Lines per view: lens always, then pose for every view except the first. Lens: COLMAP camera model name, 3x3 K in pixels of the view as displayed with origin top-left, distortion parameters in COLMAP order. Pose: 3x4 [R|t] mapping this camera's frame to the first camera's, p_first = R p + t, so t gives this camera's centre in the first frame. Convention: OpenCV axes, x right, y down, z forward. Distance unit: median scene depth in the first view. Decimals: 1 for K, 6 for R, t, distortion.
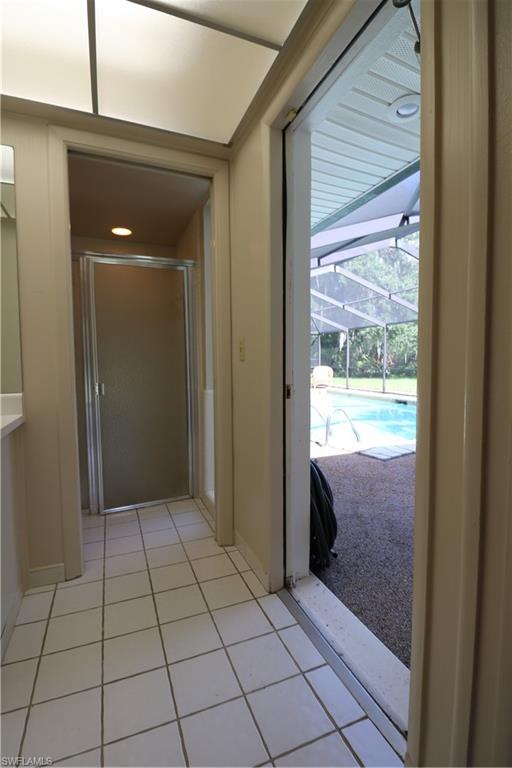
lens RADIAL K [[355.6, 0, 251.5], [0, 355.6, 381.2], [0, 0, 1]] dist [-0.008104, -0.007768]
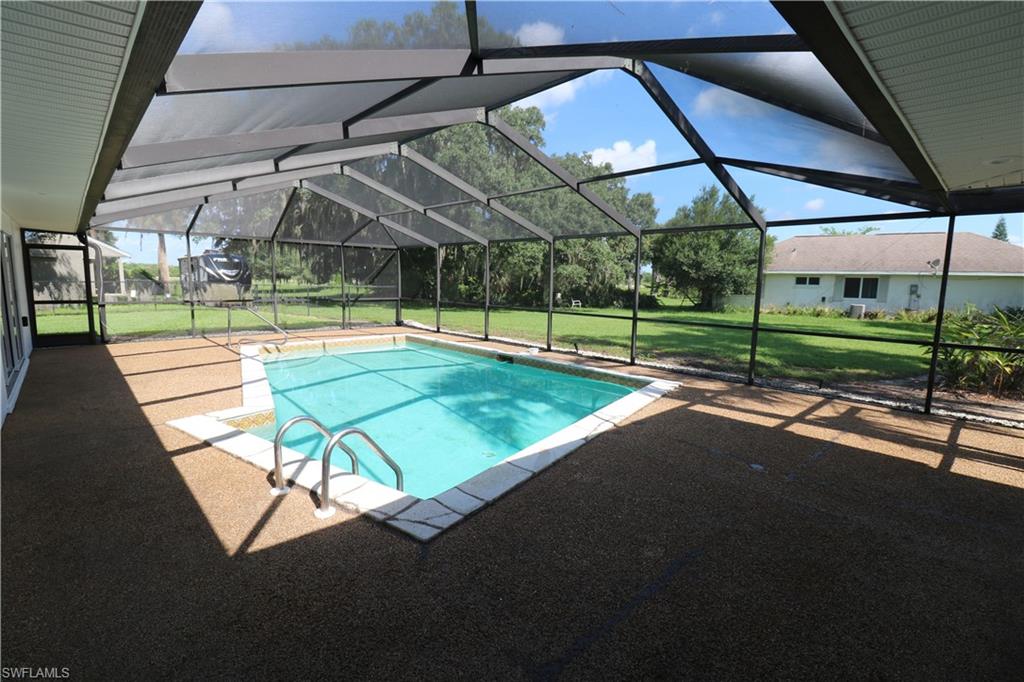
lens RADIAL K [[474.2, 0, 514.8], [0, 474.2, 337.1], [0, 0, 1]] dist [-0.008104, -0.007768]
pose [[0.929155, -0.020059, 0.369145, 0.056663], [-0.005717, 0.997628, 0.068601, -0.026554], [-0.369645, -0.065852, 0.926837, 0.079094]]
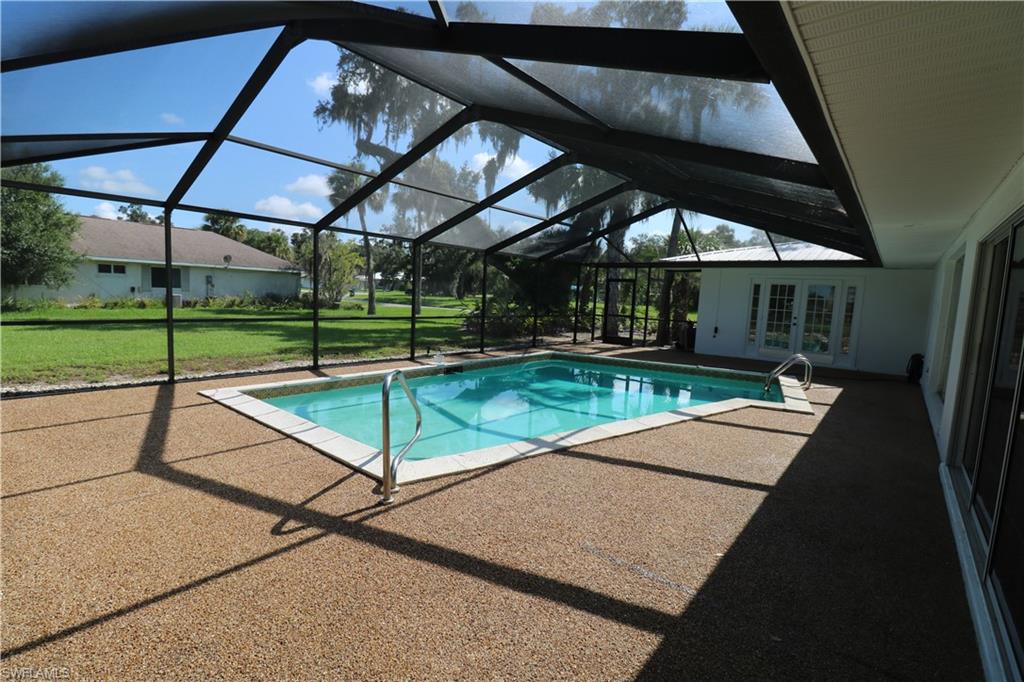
lens RADIAL K [[474.2, 0, 510.5], [0, 474.2, 341.4], [0, 0, 1]] dist [-0.008104, -0.007768]
pose [[-0.455089, -0.105020, 0.884231, -0.335073], [0.007703, 0.992519, 0.121846, -0.068310], [-0.890413, 0.062262, -0.450876, 0.987247]]
